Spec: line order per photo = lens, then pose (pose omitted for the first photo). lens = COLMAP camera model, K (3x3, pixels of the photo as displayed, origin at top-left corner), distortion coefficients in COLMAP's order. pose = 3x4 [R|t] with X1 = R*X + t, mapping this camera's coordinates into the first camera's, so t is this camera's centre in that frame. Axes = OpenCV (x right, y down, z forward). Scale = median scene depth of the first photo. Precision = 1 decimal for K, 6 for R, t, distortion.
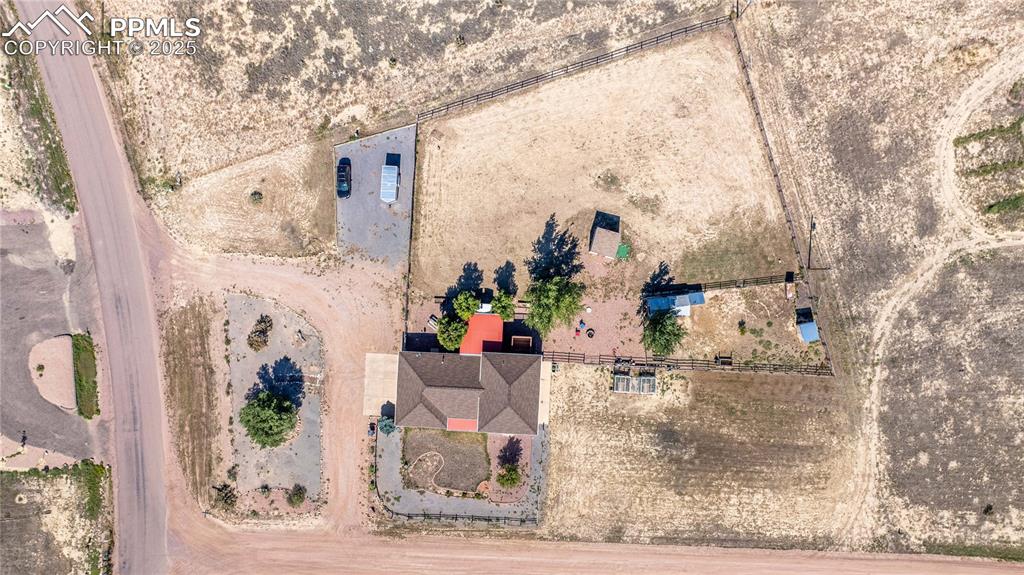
lens RADIAL K [[724.8, 0, 511.7], [0, 724.8, 287.1], [0, 0, 1]] dist [-0.031789, 0.024729]
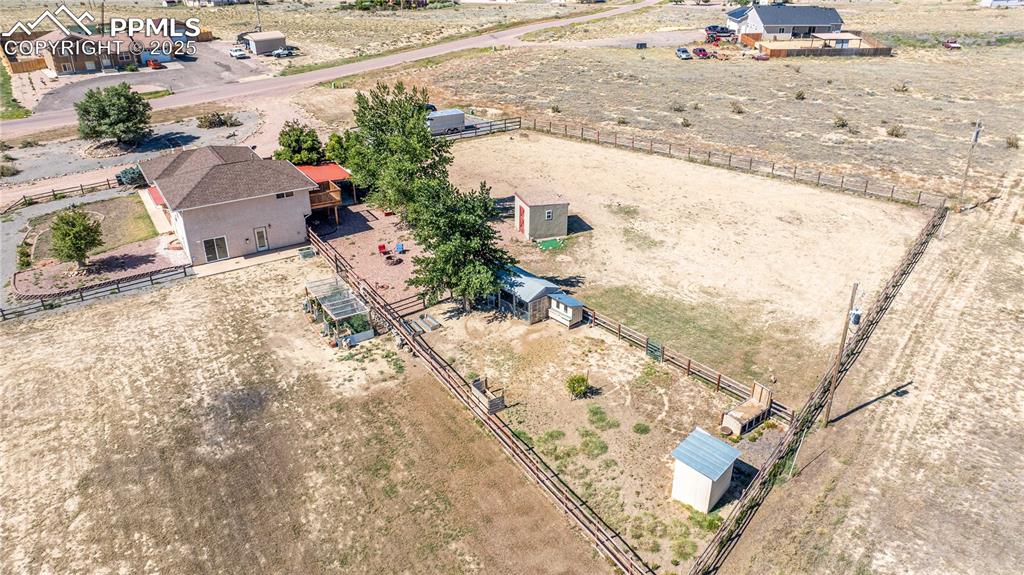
lens RADIAL K [[724.8, 0, 518.2], [0, 724.8, 285.7], [0, 0, 1]] dist [-0.031789, 0.024729]
pose [[0.582382, 0.371128, -0.723253, 0.559842], [-0.812889, 0.258702, -0.521809, 0.274777], [-0.006551, 0.891817, 0.452349, 0.773207]]
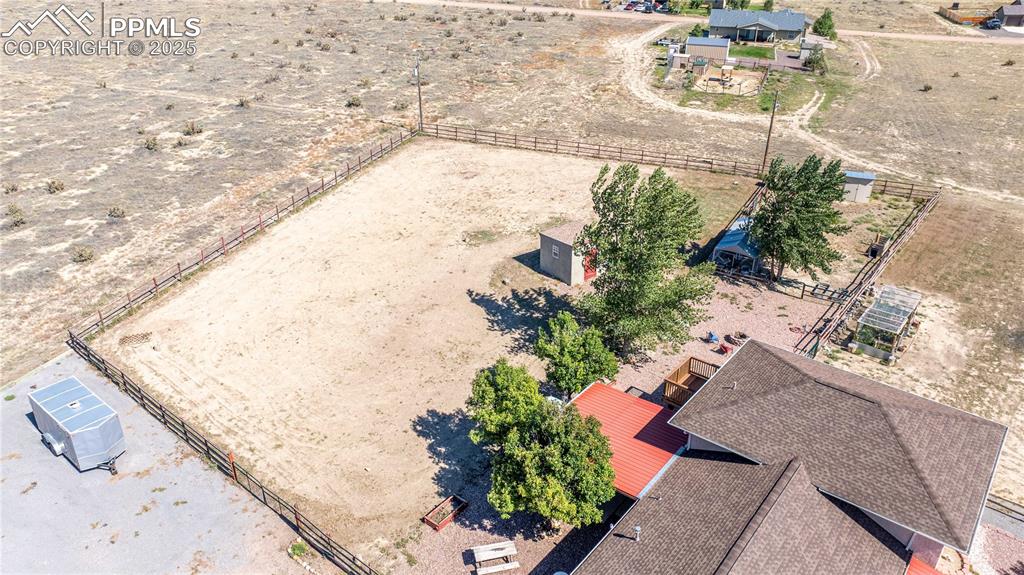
lens RADIAL K [[724.8, 0, 519.0], [0, 724.8, 285.9], [0, 0, 1]] dist [-0.031789, 0.024729]
pose [[0.583624, -0.371040, 0.722296, -0.260077], [0.812011, 0.271555, -0.516619, 0.171038], [-0.004457, 0.888024, 0.459775, 0.779471]]
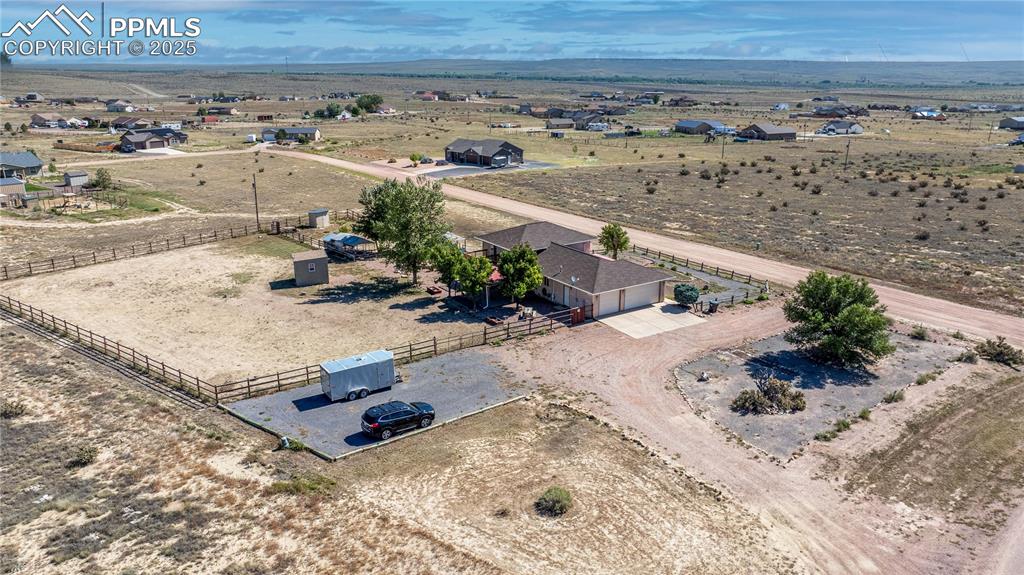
lens RADIAL K [[724.8, 0, 516.2], [0, 724.8, 284.8], [0, 0, 1]] dist [-0.031789, 0.024729]
pose [[-0.597163, -0.230508, 0.768285, -0.592275], [0.802114, -0.175262, 0.570873, -0.323991], [0.003061, 0.957157, 0.289554, 0.782865]]
